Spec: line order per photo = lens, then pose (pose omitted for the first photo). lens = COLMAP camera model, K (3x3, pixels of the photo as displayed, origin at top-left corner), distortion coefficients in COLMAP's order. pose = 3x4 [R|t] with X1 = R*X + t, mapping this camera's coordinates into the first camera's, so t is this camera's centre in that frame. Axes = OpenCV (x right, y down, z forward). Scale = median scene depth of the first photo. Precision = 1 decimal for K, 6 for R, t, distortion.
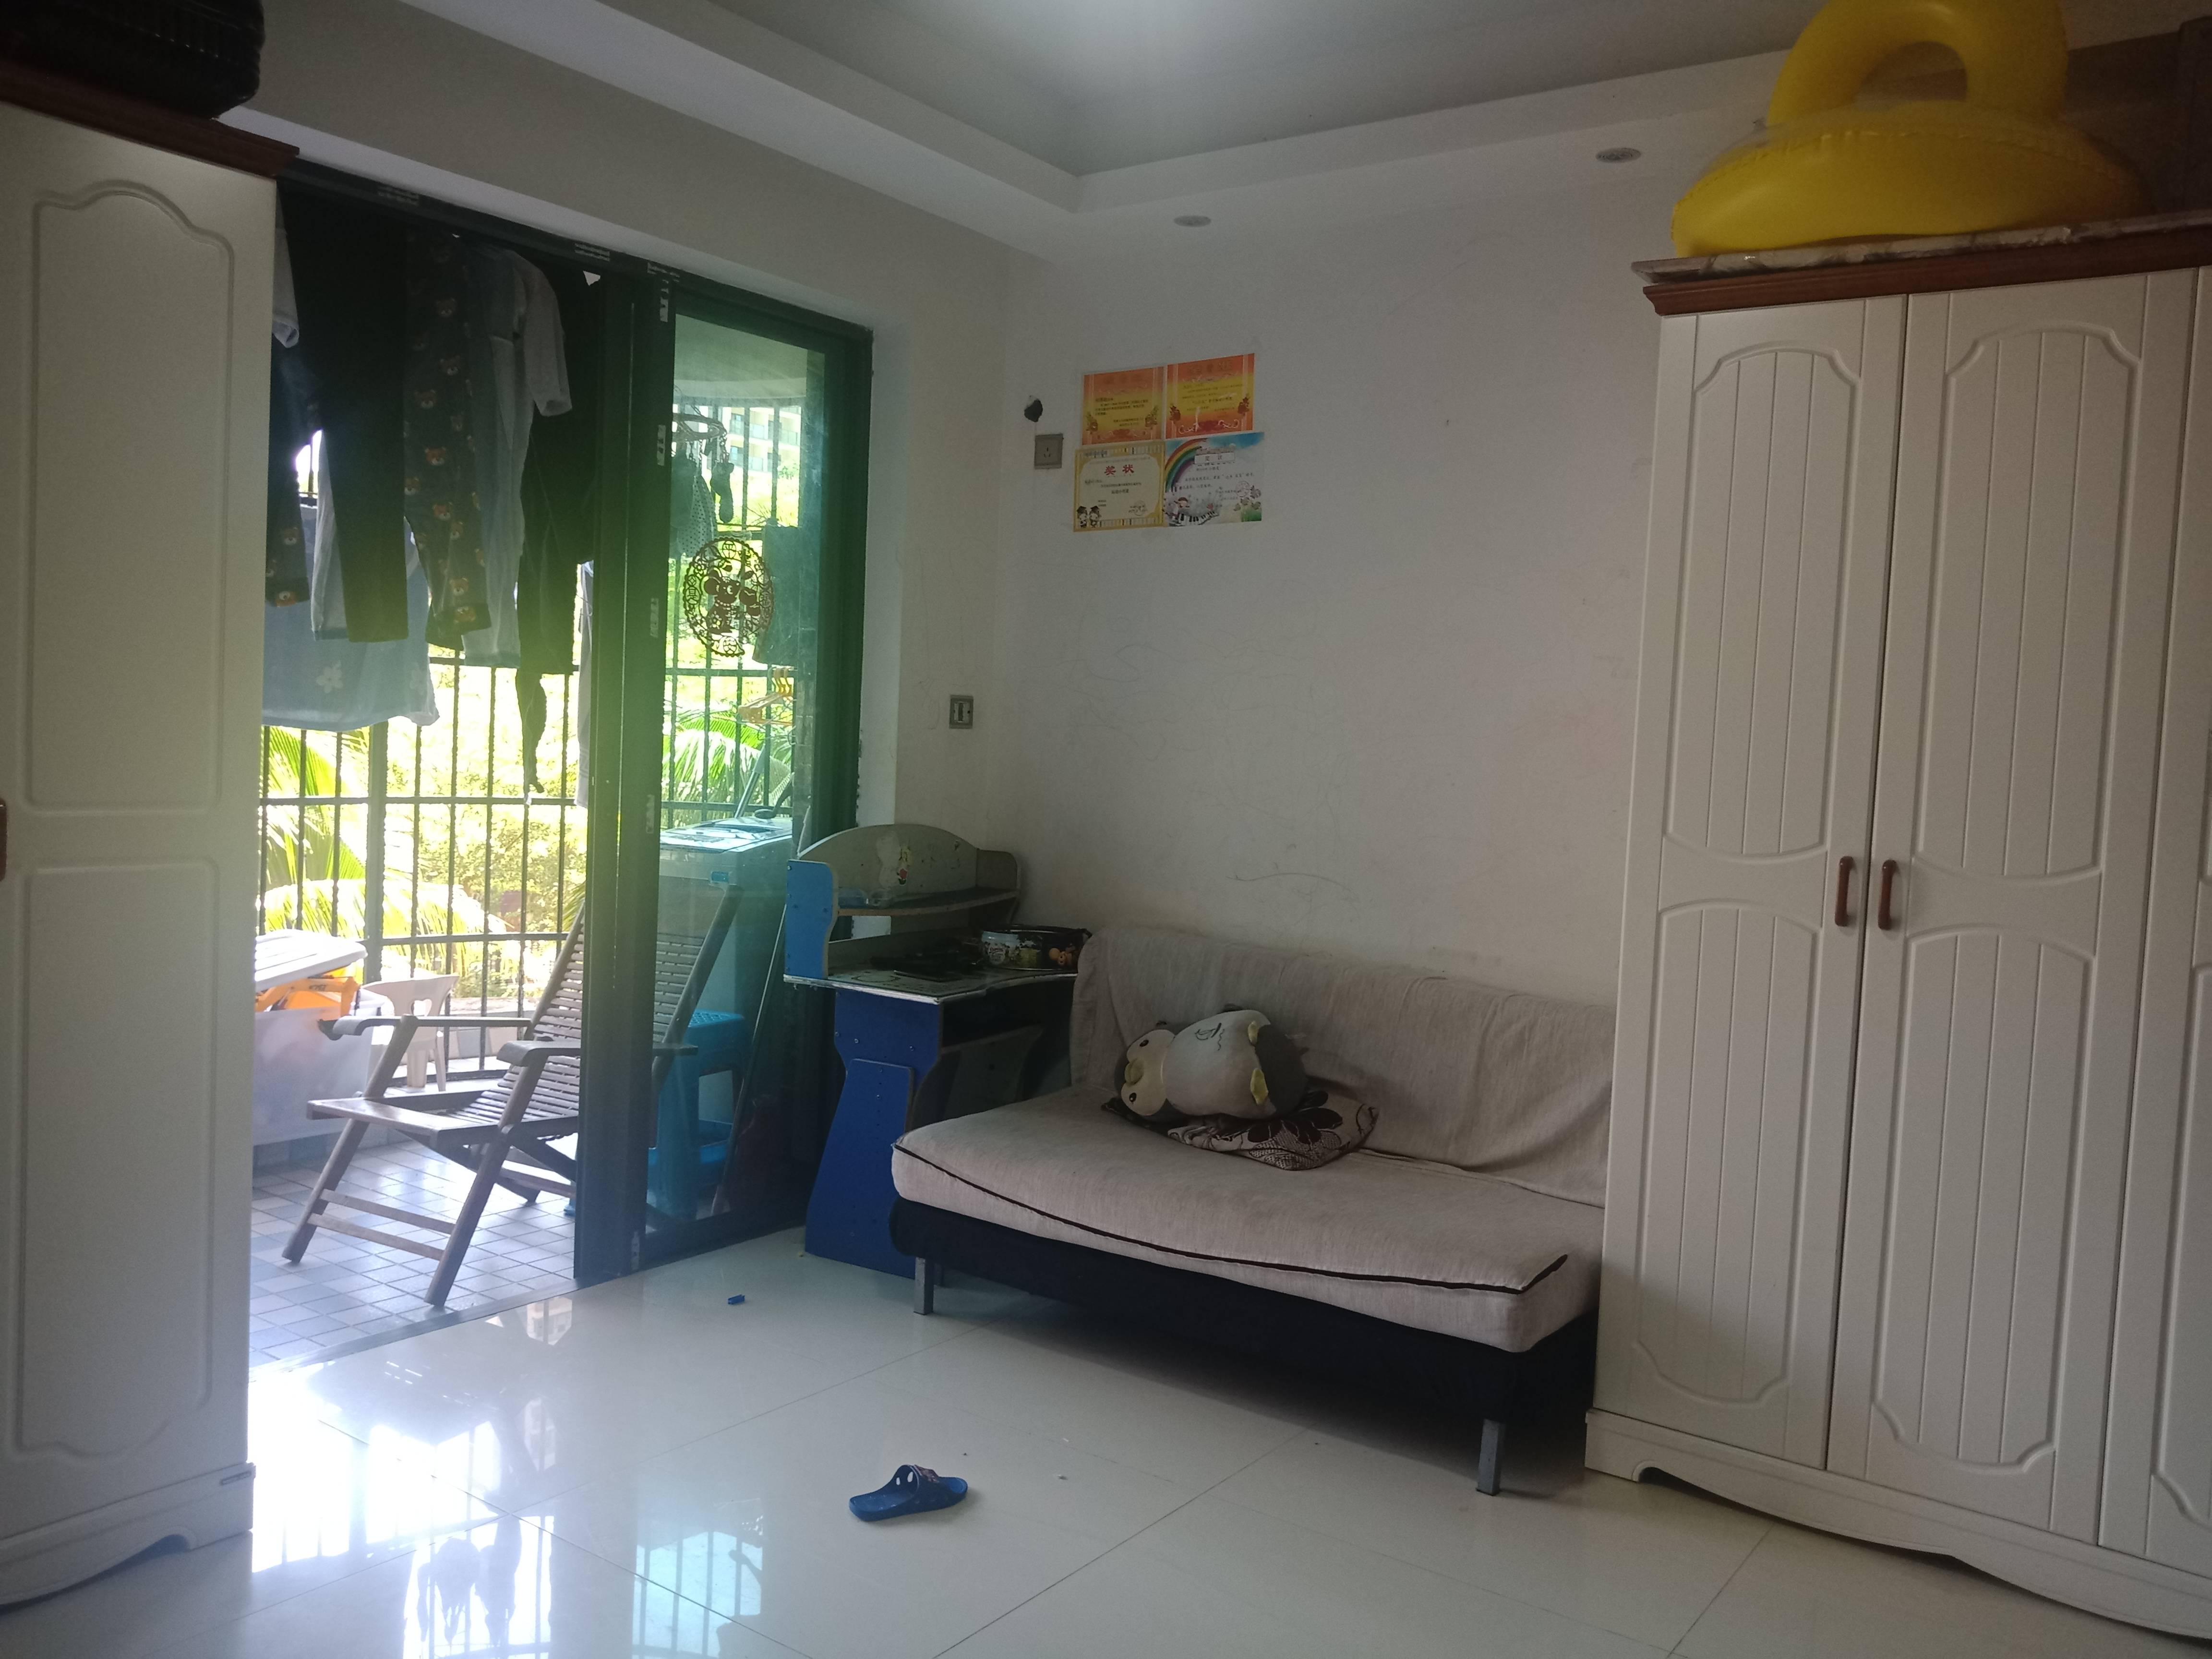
lens RADIAL K [[1724.5, 0, 1118.4], [0, 1724.5, 814.5], [0, 0, 1]] dist [0.110229, -0.262810]
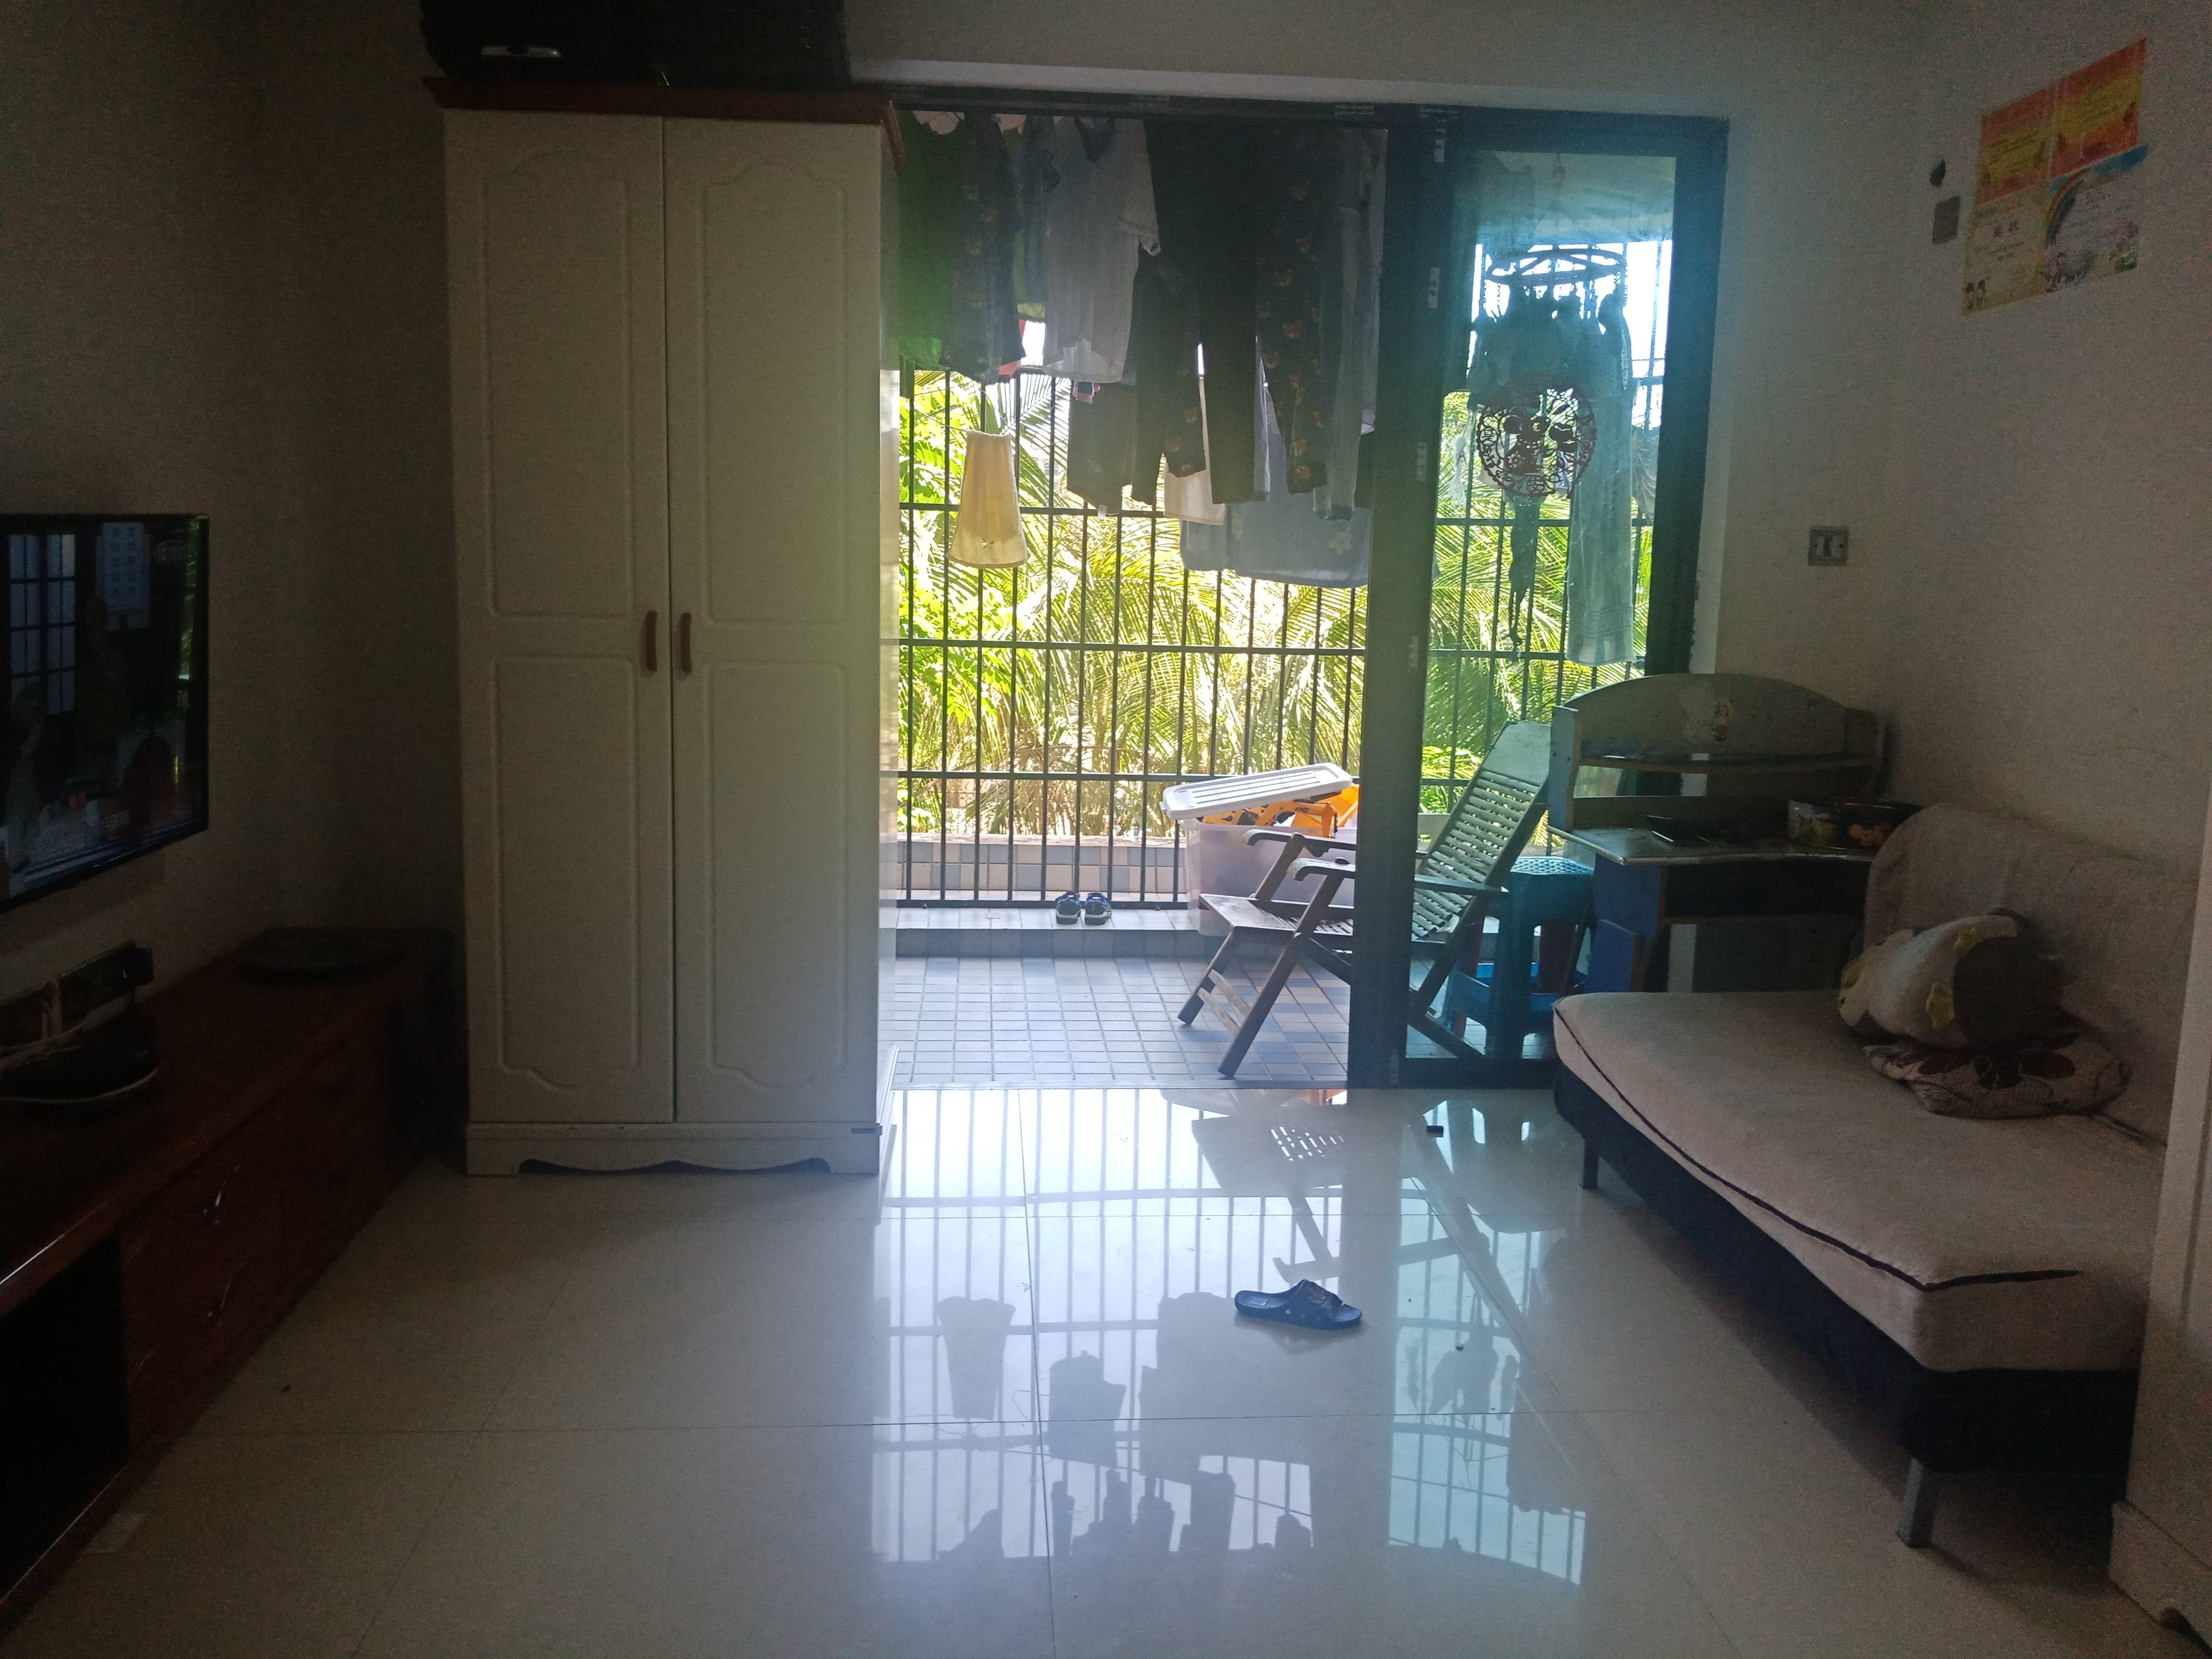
lens RADIAL K [[1752.0, 0, 1102.0], [0, 1752.0, 810.5], [0, 0, 1]] dist [-0.028505, -0.000392]
pose [[0.619913, 0.075945, -0.780987, 0.390937], [-0.029435, 0.996855, 0.073573, 0.019225], [0.784118, -0.022621, 0.620199, 0.187468]]
